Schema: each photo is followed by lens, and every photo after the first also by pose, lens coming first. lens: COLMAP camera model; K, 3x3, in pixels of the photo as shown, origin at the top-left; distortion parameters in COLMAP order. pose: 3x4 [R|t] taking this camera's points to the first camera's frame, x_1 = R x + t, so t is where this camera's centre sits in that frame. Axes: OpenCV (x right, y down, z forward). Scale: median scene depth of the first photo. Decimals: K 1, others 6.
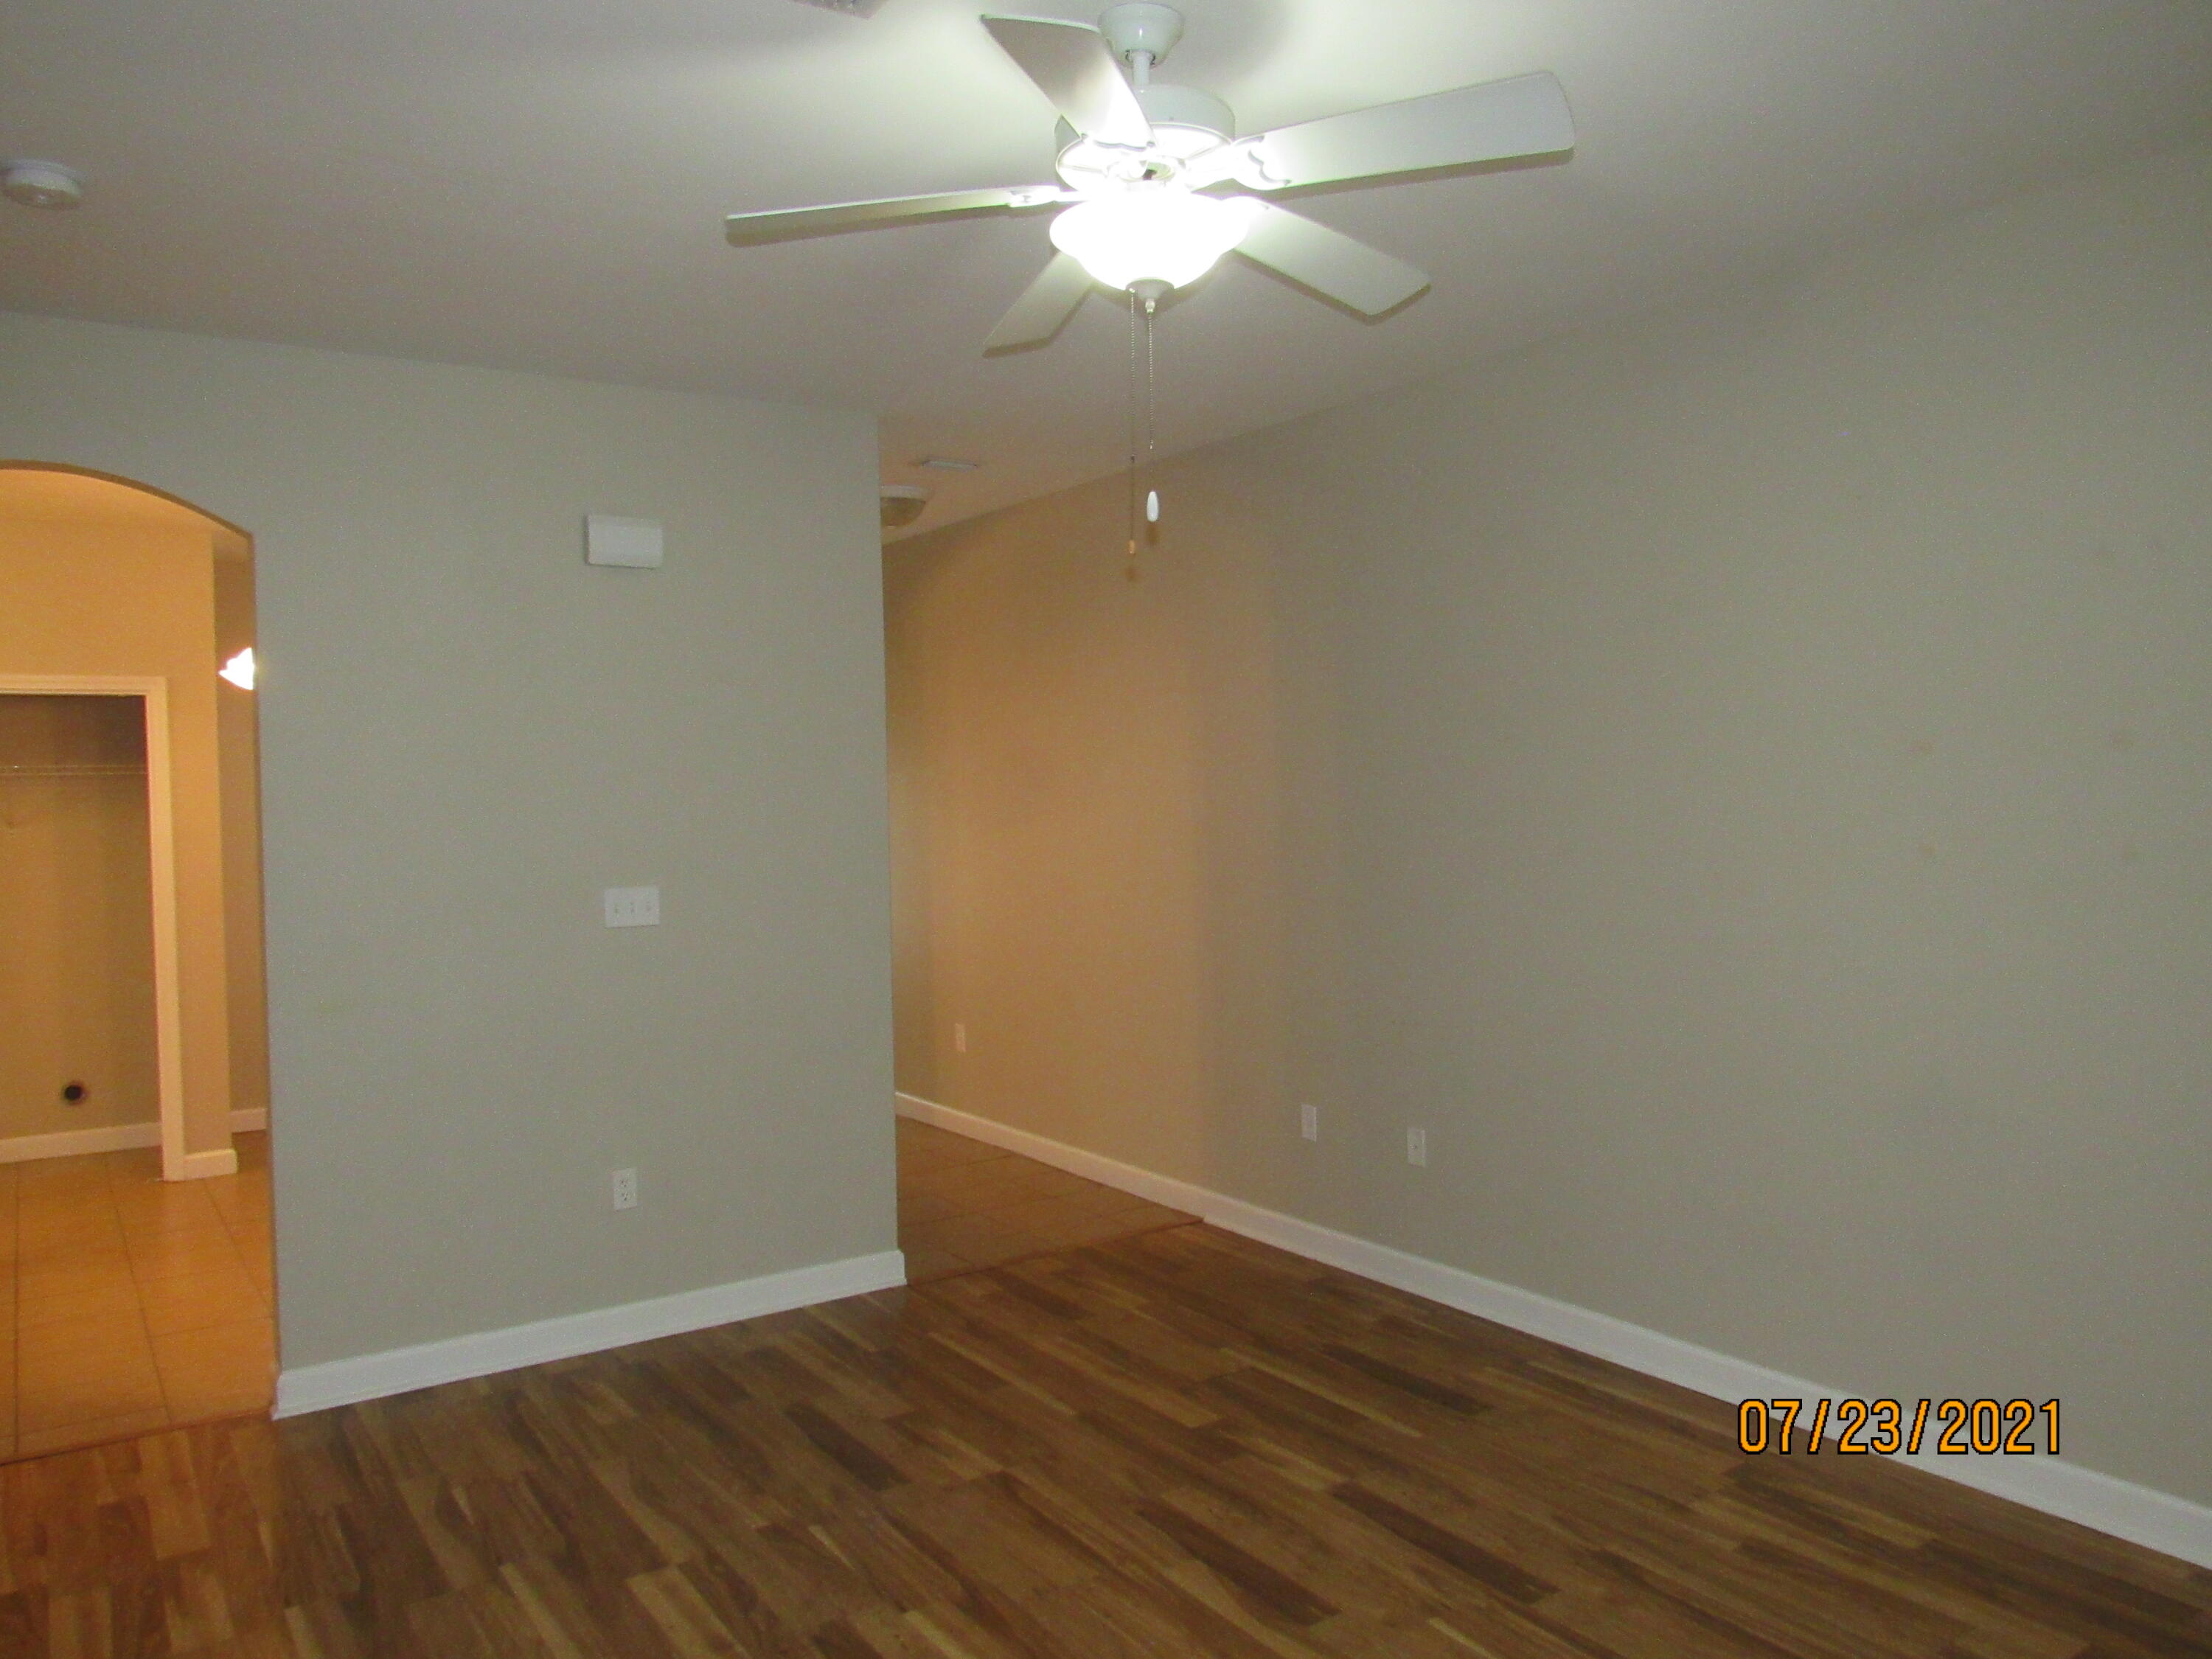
lens RADIAL K [[1596.6, 0, 1106.1], [0, 1596.6, 825.0], [0, 0, 1]] dist [-0.034638, 0.002003]
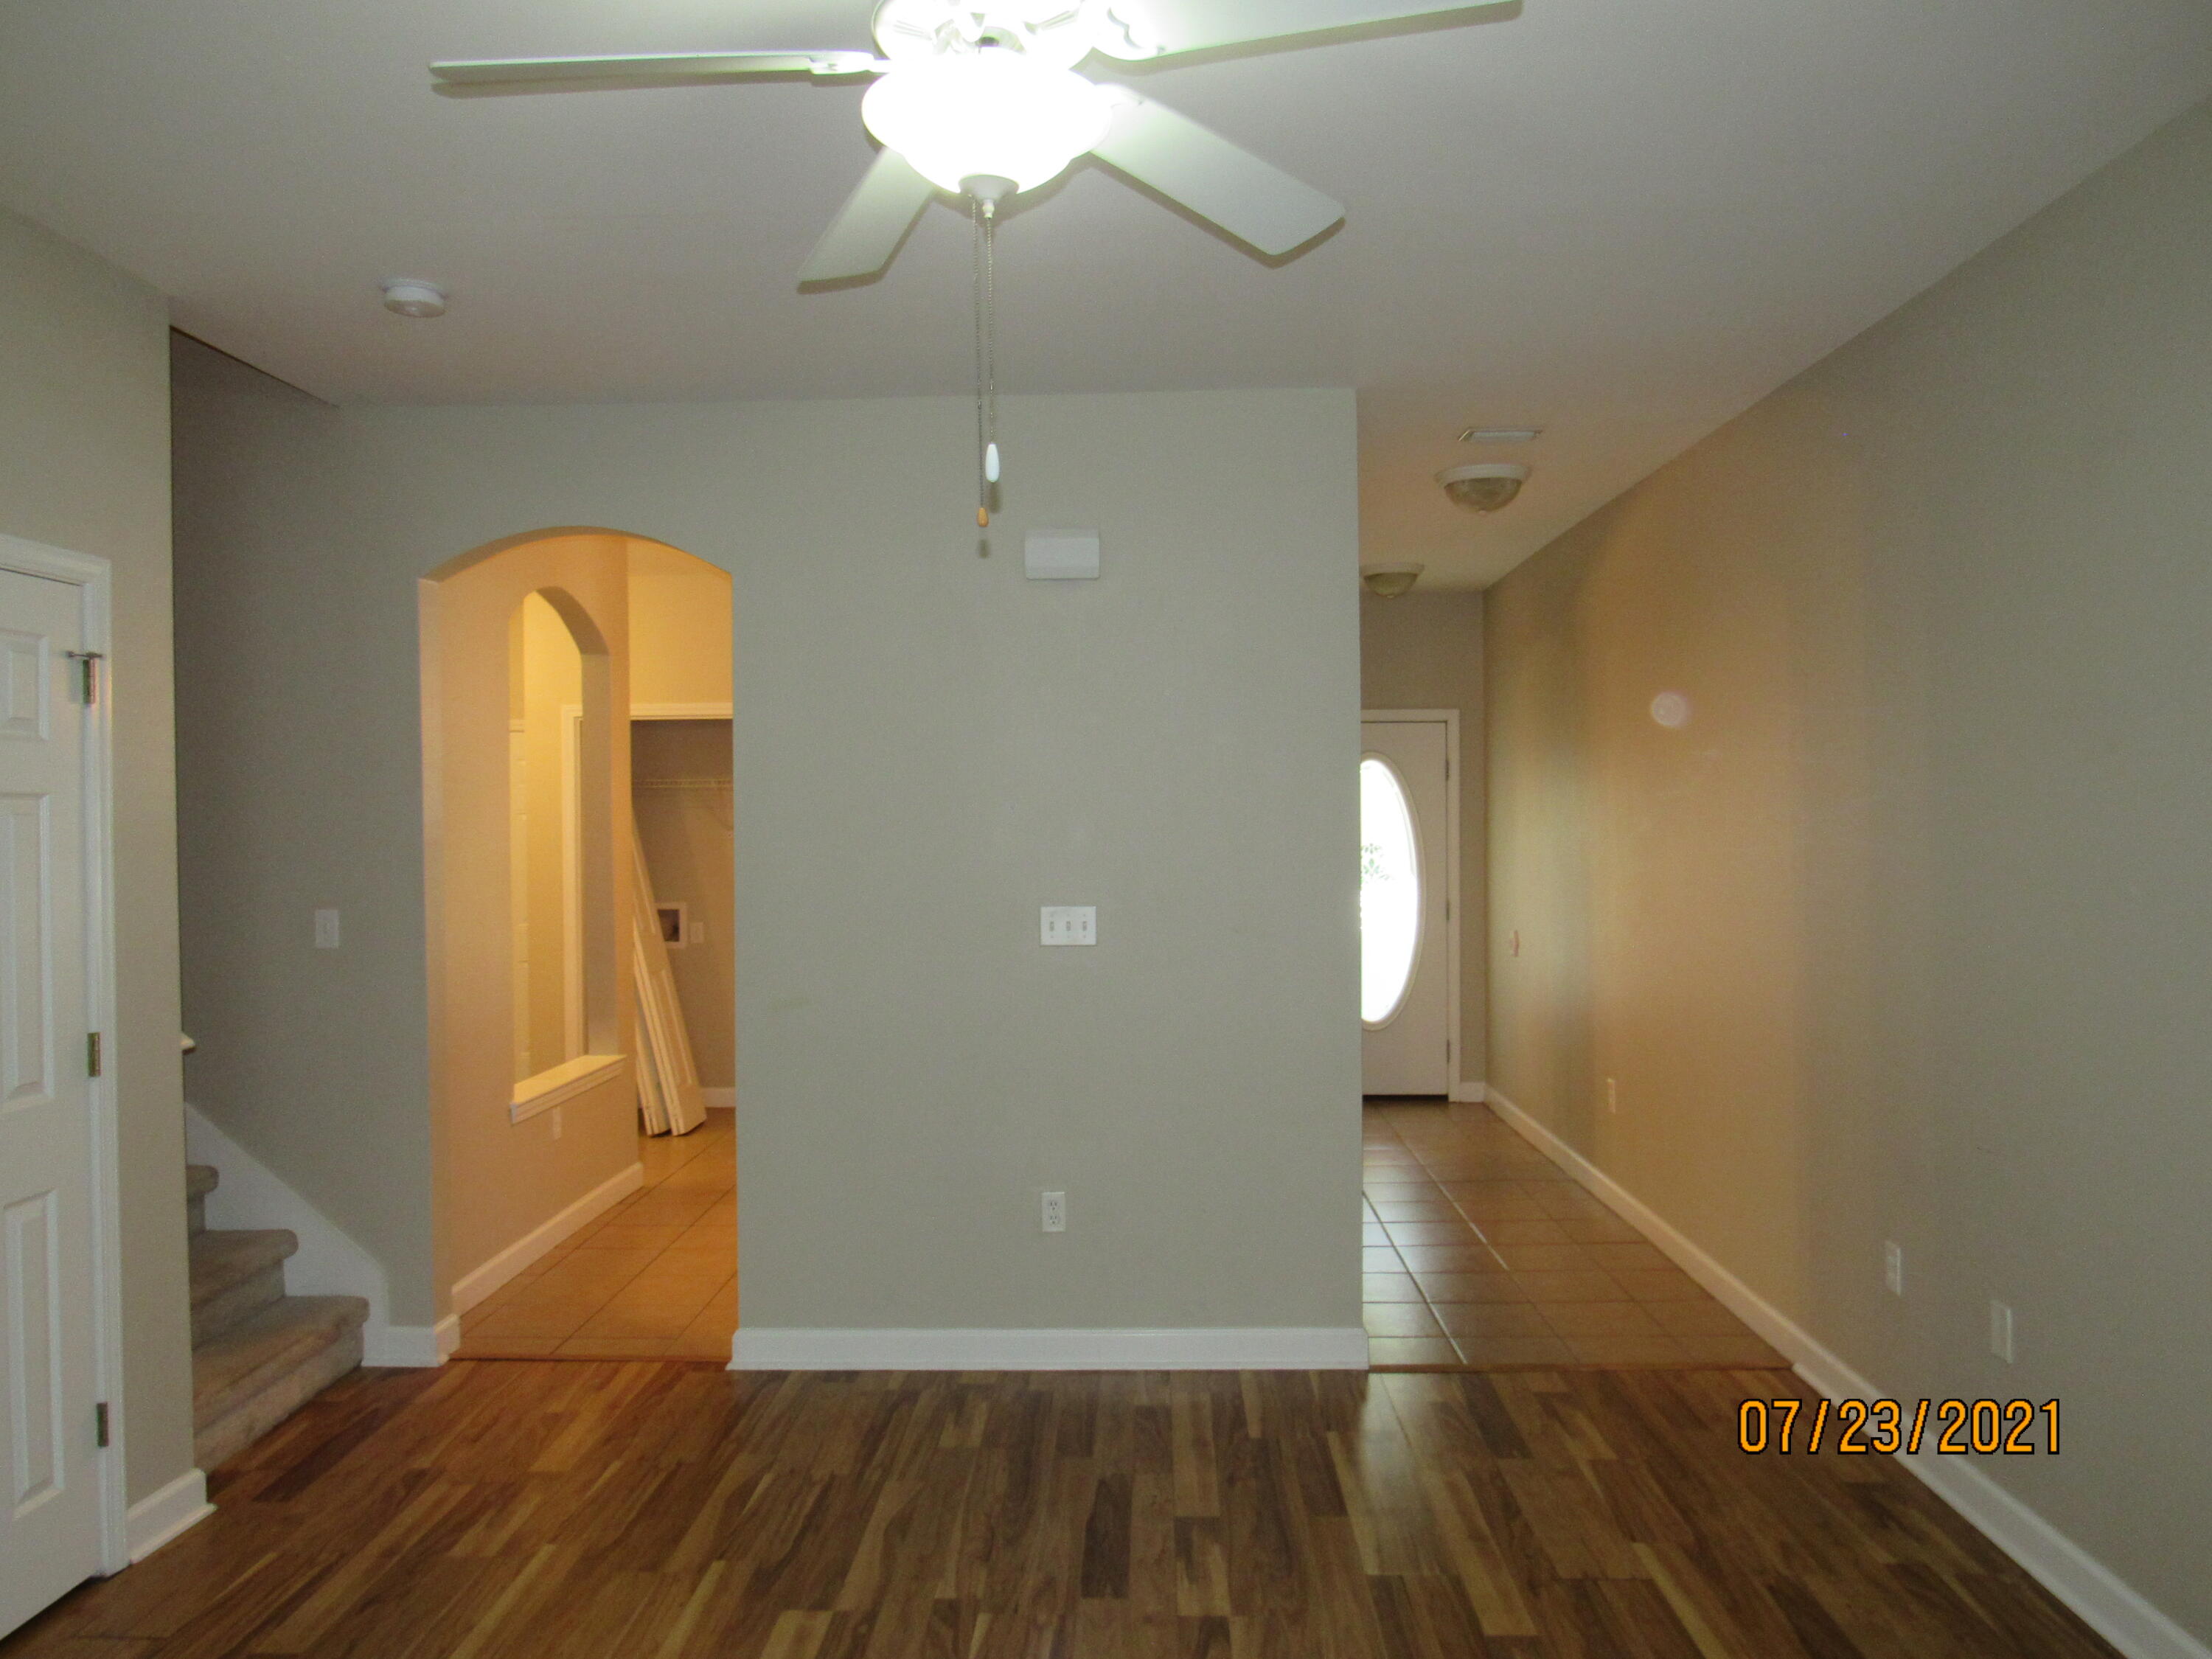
lens RADIAL K [[1590.6, 0, 1088.5], [0, 1590.6, 828.6], [0, 0, 1]] dist [-0.022700, 0.002605]
pose [[0.805627, 0.019976, -0.592086, 0.329935], [-0.021863, 0.999753, 0.003981, -0.014410], [0.592019, 0.009738, 0.805865, 0.244048]]
